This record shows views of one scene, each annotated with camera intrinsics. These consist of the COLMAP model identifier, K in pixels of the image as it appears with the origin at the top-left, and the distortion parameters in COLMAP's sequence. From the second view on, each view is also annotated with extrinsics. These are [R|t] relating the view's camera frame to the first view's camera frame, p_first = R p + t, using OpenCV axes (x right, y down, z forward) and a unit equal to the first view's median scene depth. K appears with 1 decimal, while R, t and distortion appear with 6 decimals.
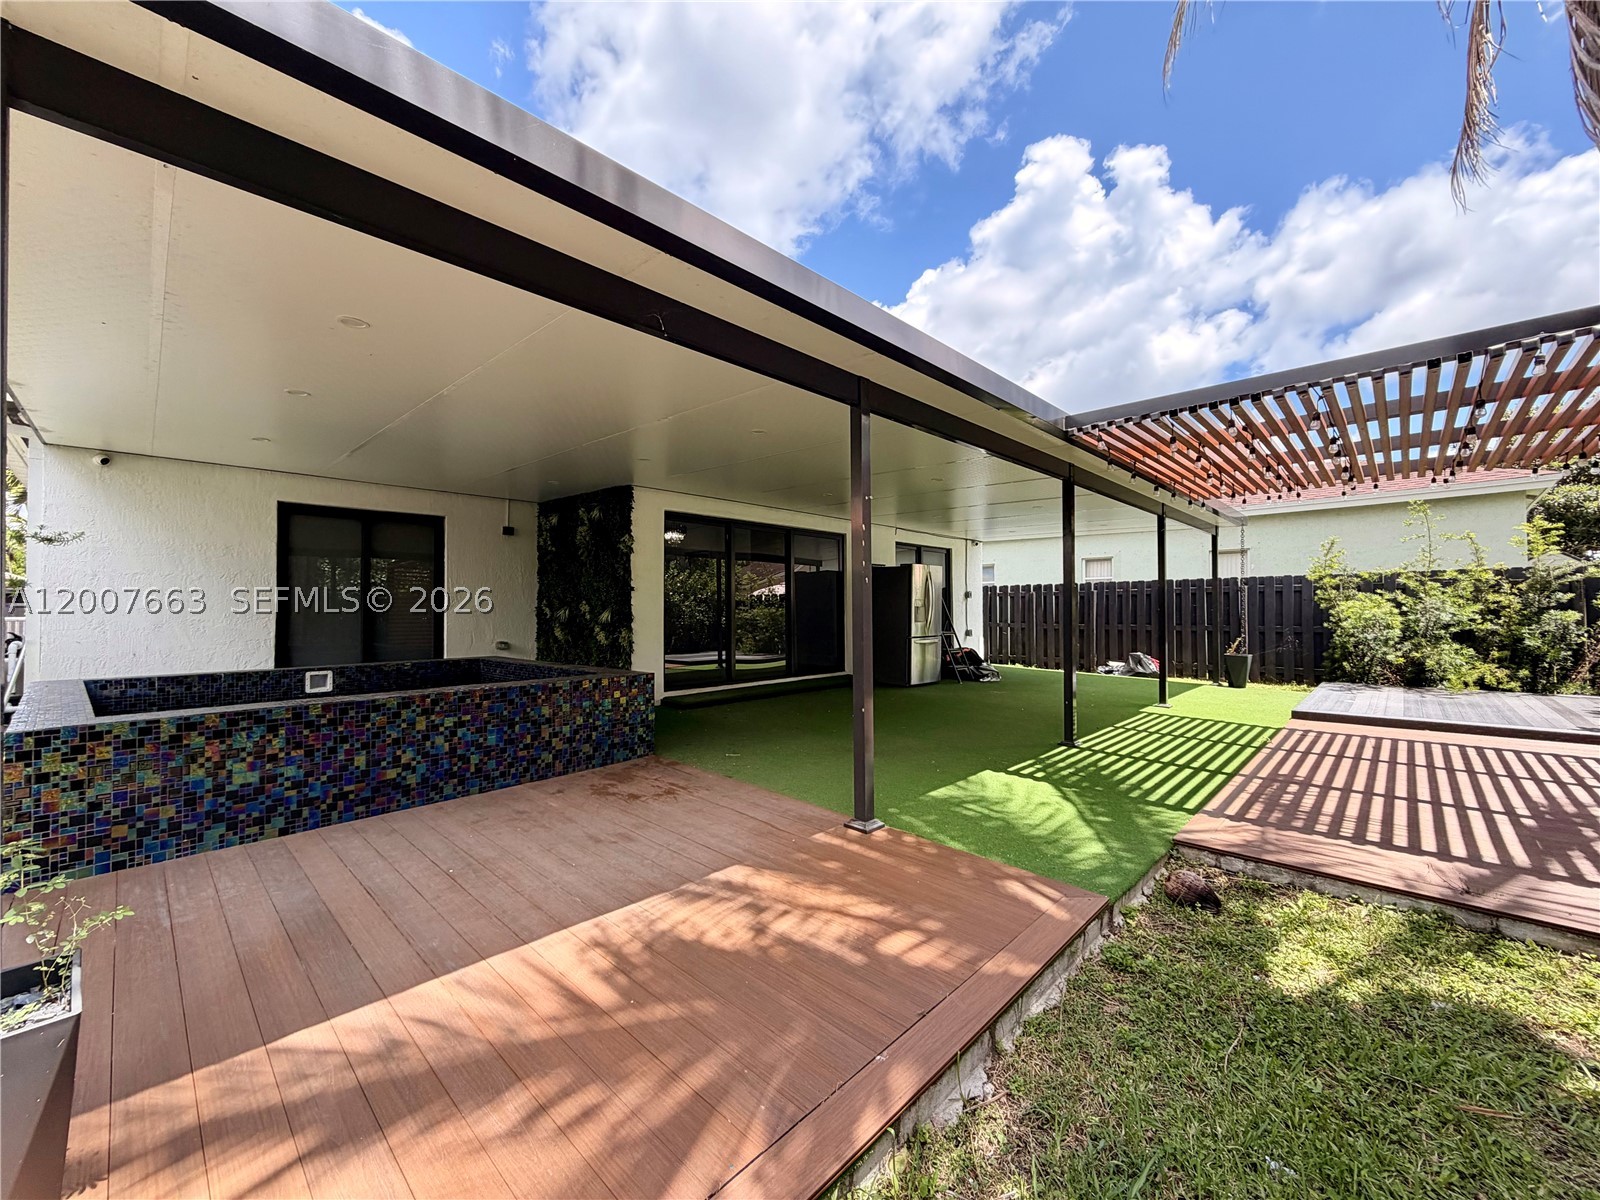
lens RADIAL K [[640.8, 0, 796.7], [0, 640.8, 598.9], [0, 0, 1]] dist [0.002002, -0.000101]
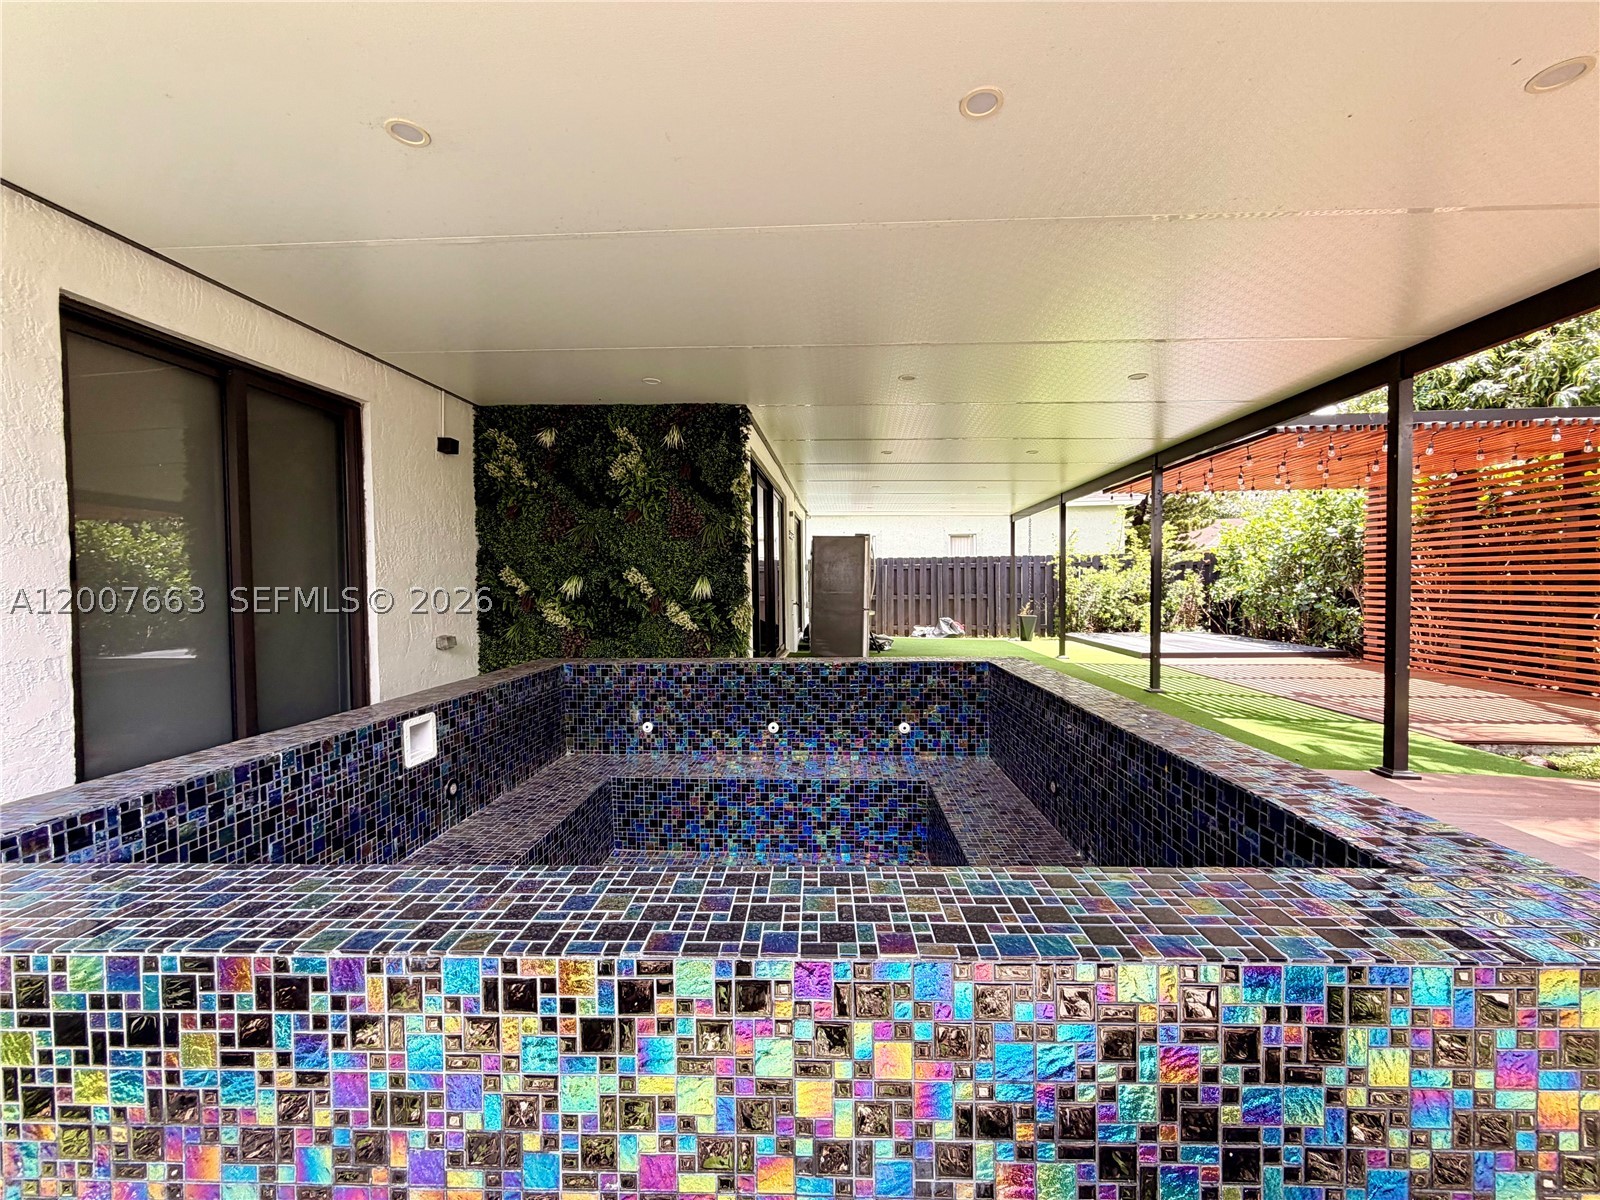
lens RADIAL K [[640.8, 0, 796.7], [0, 640.8, 598.9], [0, 0, 1]] dist [0.002002, -0.000101]
pose [[0.776517, -0.021772, 0.629720, -0.605215], [0.000757, 0.999434, 0.033622, 0.013525], [-0.630096, -0.025632, 0.776094, 0.369207]]
